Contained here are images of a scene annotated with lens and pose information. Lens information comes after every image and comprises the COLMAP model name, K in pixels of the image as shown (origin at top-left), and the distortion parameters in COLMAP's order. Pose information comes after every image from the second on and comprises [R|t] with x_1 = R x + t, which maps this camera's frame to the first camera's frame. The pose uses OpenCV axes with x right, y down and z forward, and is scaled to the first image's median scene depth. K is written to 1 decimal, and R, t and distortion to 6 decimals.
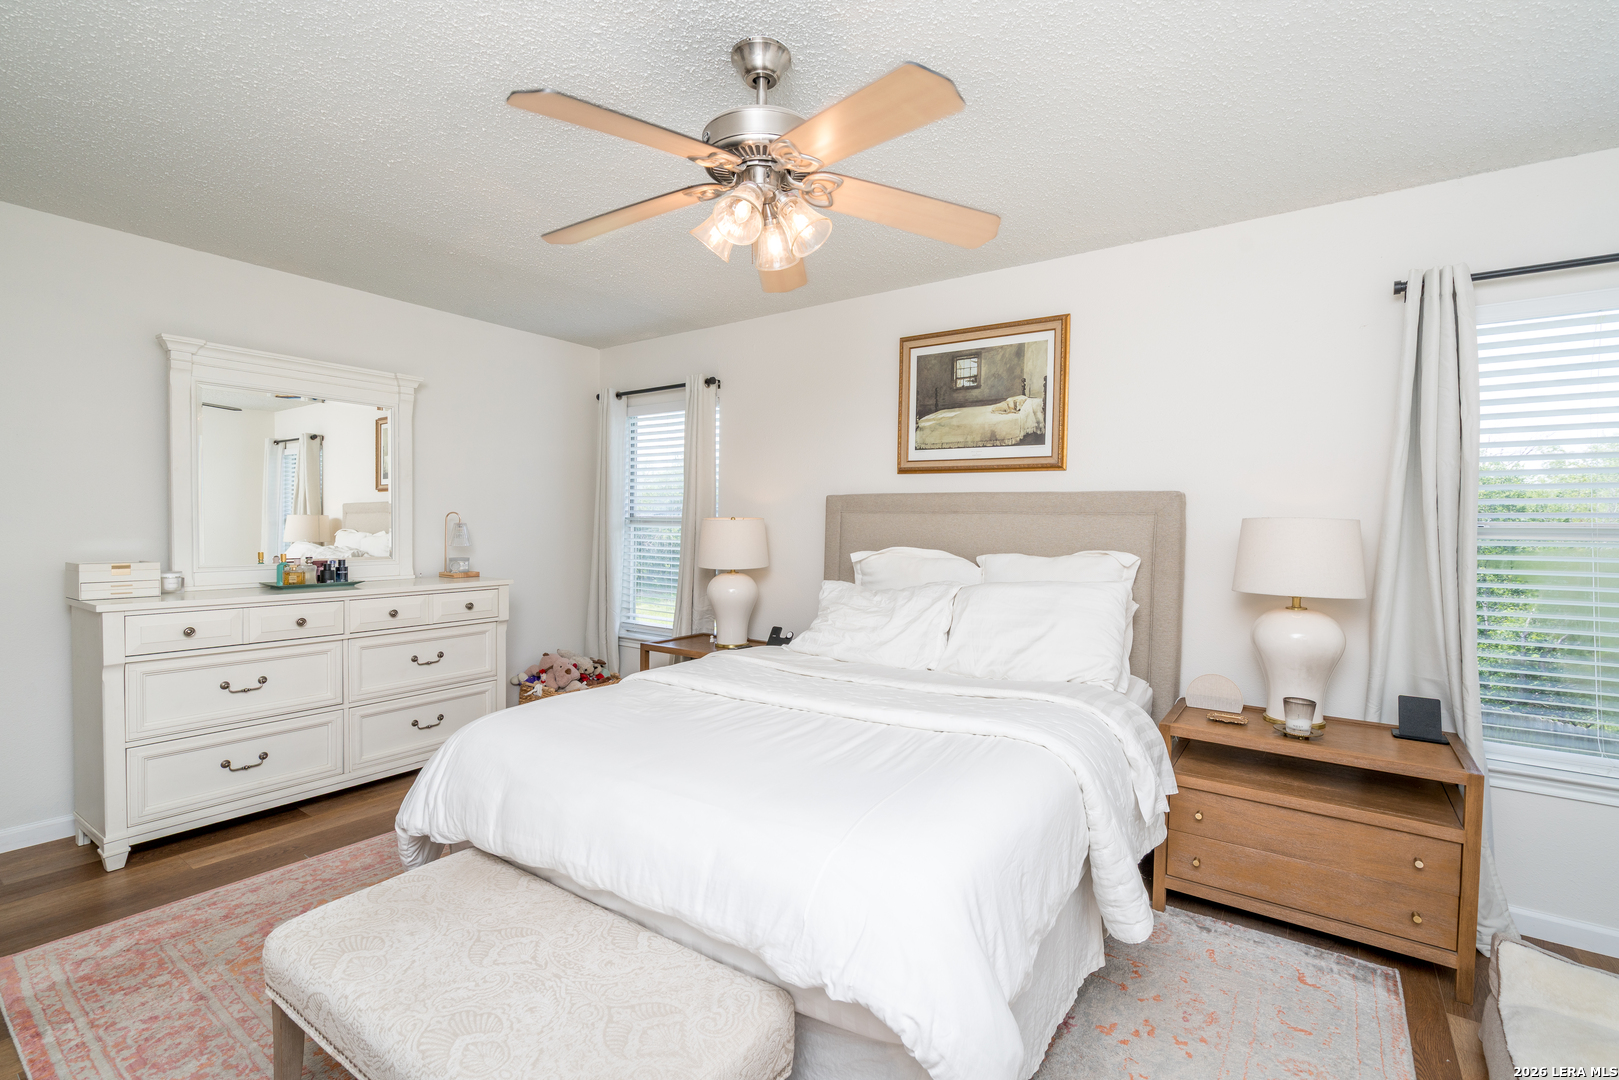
lens RADIAL K [[730.8, 0, 809.5], [0, 730.8, 540.0], [0, 0, 1]] dist [-0.000934, 0.001152]
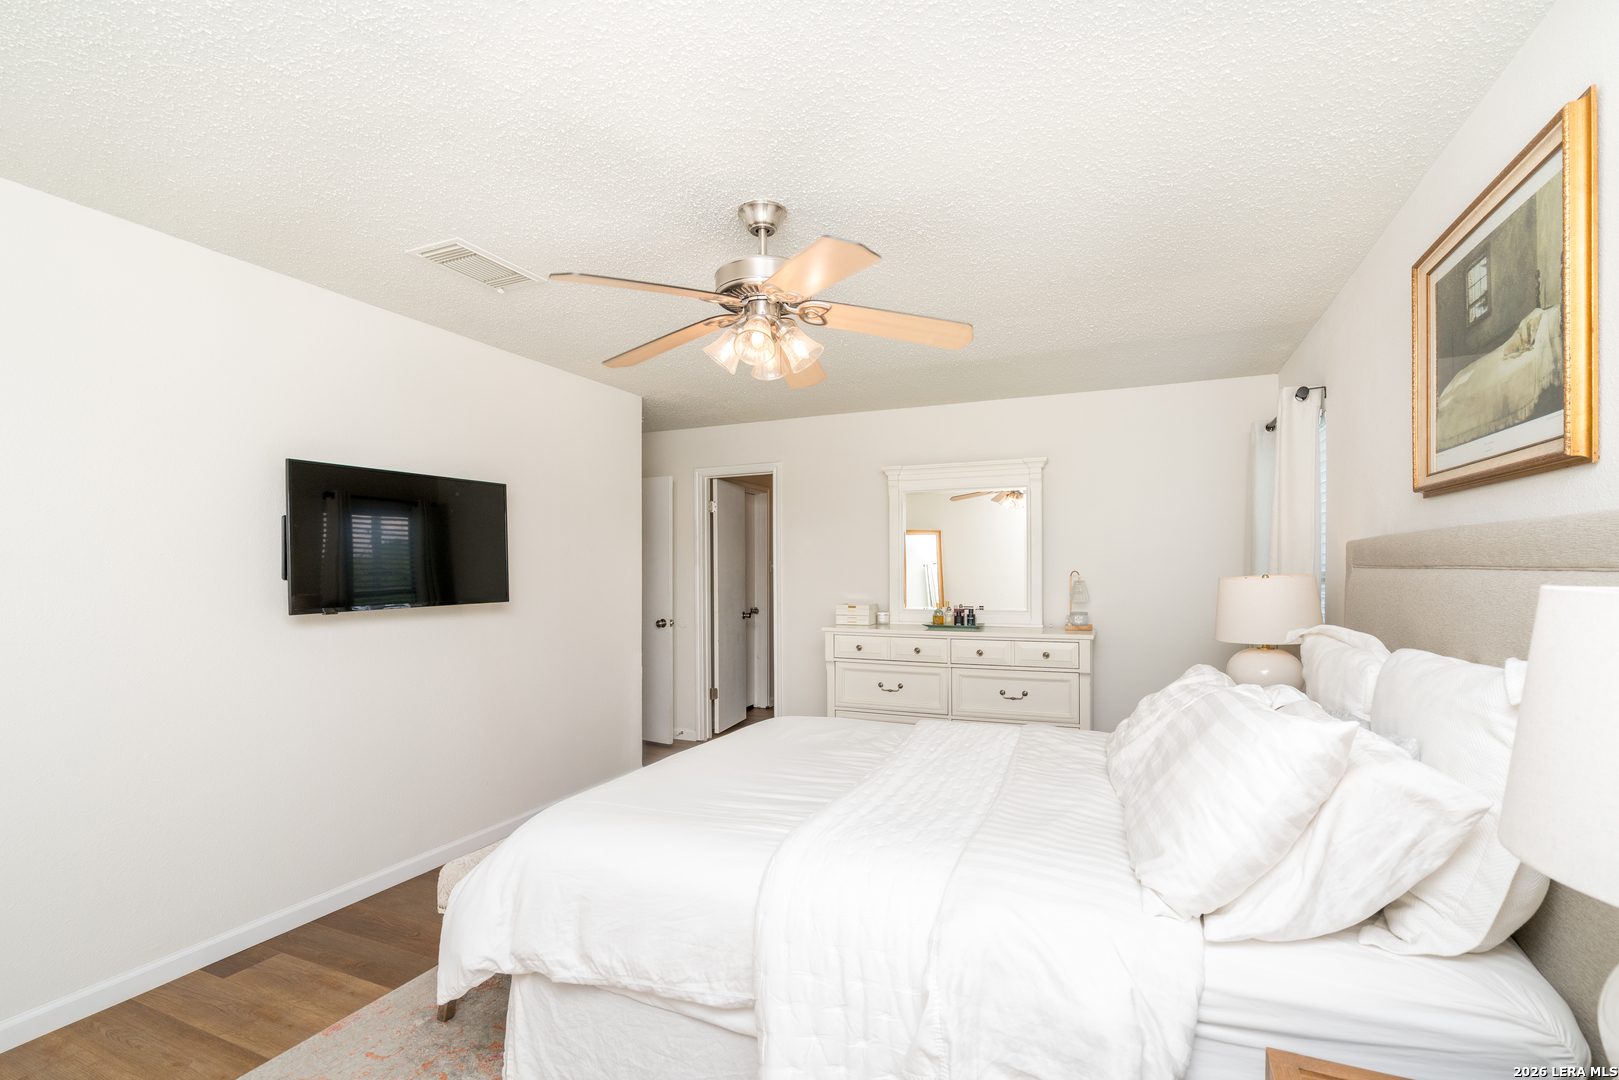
lens RADIAL K [[742.1, 0, 824.5], [0, 742.1, 562.3], [0, 0, 1]] dist [-0.000337, 0.000291]
pose [[0.209182, -0.020788, -0.977656, 0.638731], [-0.016192, 0.999563, -0.024718, -0.020339], [0.977743, 0.021001, 0.208754, 0.463660]]
